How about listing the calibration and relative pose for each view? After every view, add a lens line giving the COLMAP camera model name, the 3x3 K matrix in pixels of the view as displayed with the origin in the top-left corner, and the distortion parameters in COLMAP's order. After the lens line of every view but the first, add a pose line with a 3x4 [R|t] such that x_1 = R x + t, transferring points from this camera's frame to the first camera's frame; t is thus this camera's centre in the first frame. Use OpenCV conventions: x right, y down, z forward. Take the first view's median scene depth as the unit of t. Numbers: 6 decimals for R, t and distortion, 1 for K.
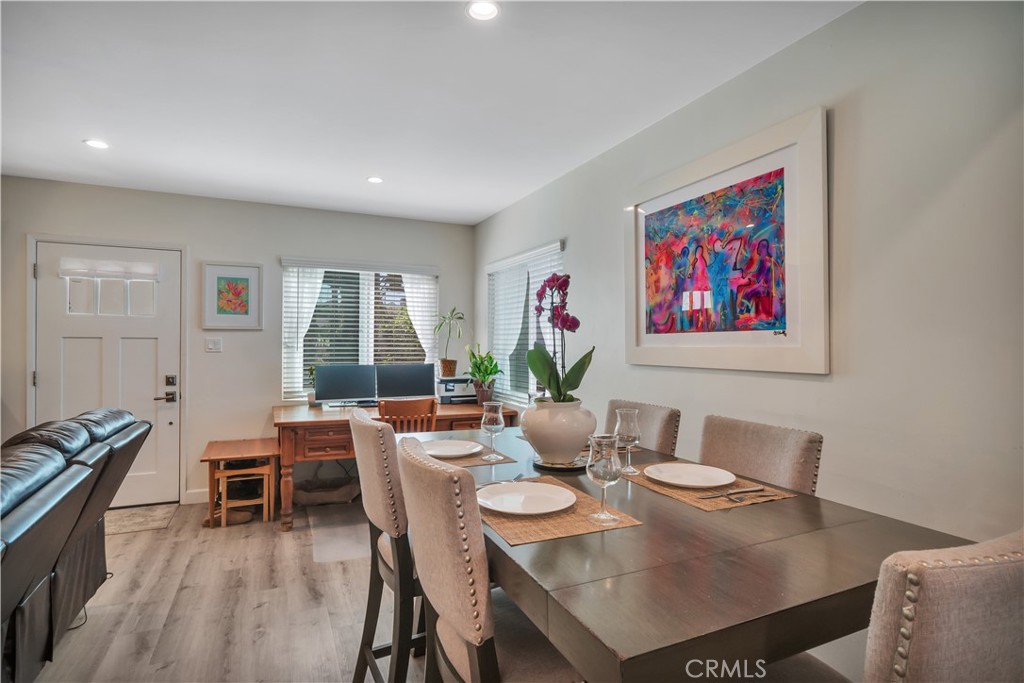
lens RADIAL K [[534.7, 0, 509.1], [0, 534.7, 339.3], [0, 0, 1]] dist [-0.000289, 0.000127]
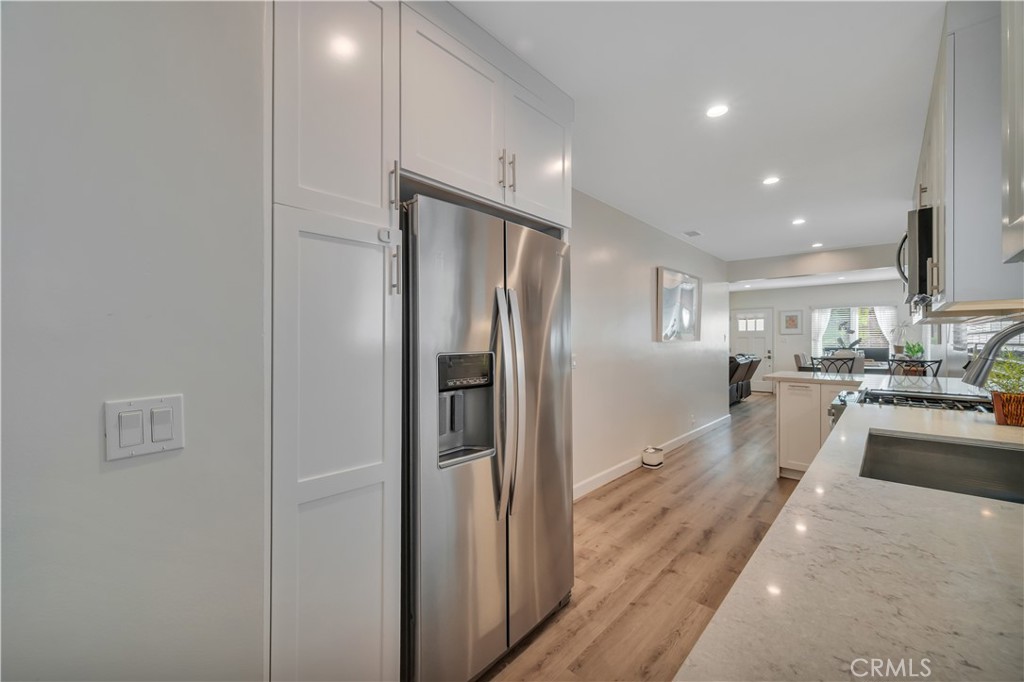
lens RADIAL K [[410.8, 0, 507.1], [0, 410.8, 344.2], [0, 0, 1]] dist [0.002489, 0.000115]
pose [[0.390847, 0.001326, -0.920455, 3.259151], [0.007372, 0.999962, 0.004571, 0.051456], [0.920426, -0.008572, 0.390822, -4.469736]]
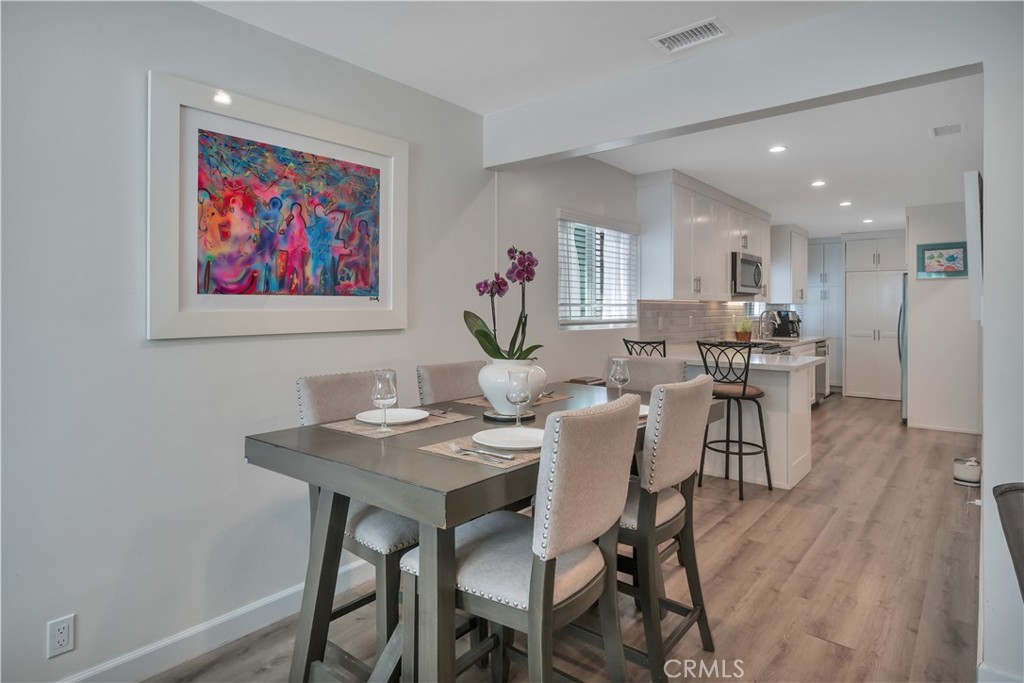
lens RADIAL K [[576.5, 0, 514.8], [0, 576.5, 307.7], [0, 0, 1]] dist [-0.004625, -0.000017]
pose [[-0.451717, 0.004087, 0.892152, -0.735810], [-0.004583, 0.999966, -0.006901, 0.014204], [-0.892149, -0.007206, -0.451683, 1.142496]]
